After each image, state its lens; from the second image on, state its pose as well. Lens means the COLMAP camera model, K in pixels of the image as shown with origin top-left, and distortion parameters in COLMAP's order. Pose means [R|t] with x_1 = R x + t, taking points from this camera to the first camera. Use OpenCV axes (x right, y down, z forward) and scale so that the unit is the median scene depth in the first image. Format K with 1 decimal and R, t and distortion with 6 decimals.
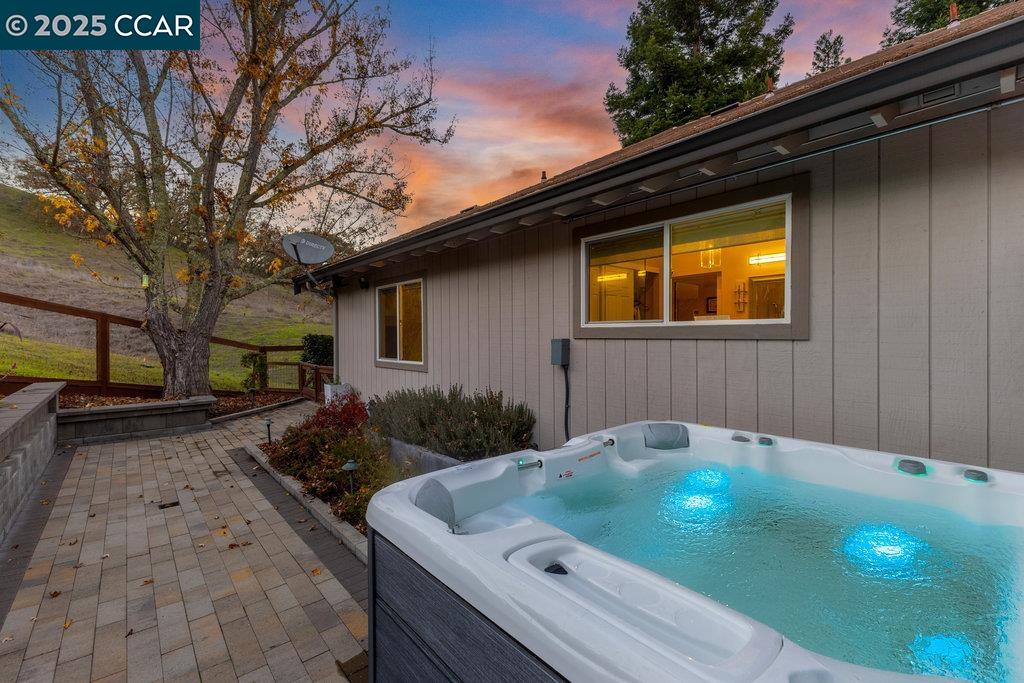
lens RADIAL K [[435.5, 0, 507.4], [0, 435.5, 341.0], [0, 0, 1]] dist [0.004090, 0.000074]
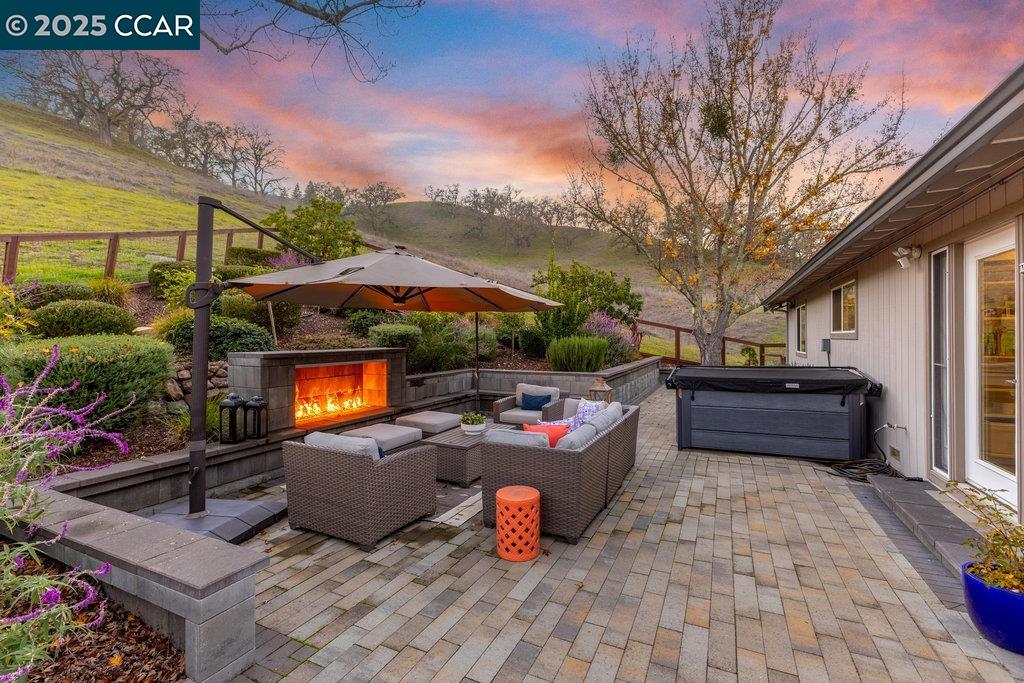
lens RADIAL K [[435.5, 0, 511.6], [0, 435.5, 338.8], [0, 0, 1]] dist [0.004090, 0.000074]
pose [[0.388398, 0.001469, -0.921491, 0.711232], [-0.004567, 0.999990, -0.000331, 0.001118], [0.921480, 0.004337, 0.388401, -0.567996]]
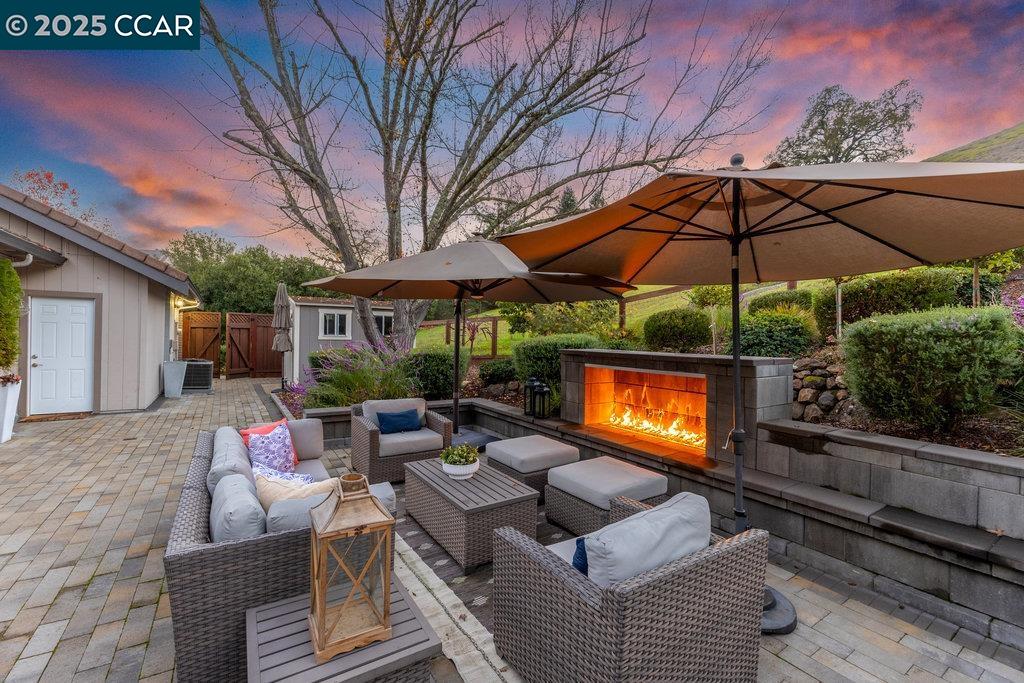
lens RADIAL K [[435.5, 0, 512.8], [0, 435.5, 337.1], [0, 0, 1]] dist [0.004090, 0.000074]
pose [[-0.991405, -0.015405, 0.129917, -2.673418], [-0.014354, 0.999856, 0.009021, -0.008606], [-0.130037, 0.007078, -0.991484, 2.334039]]
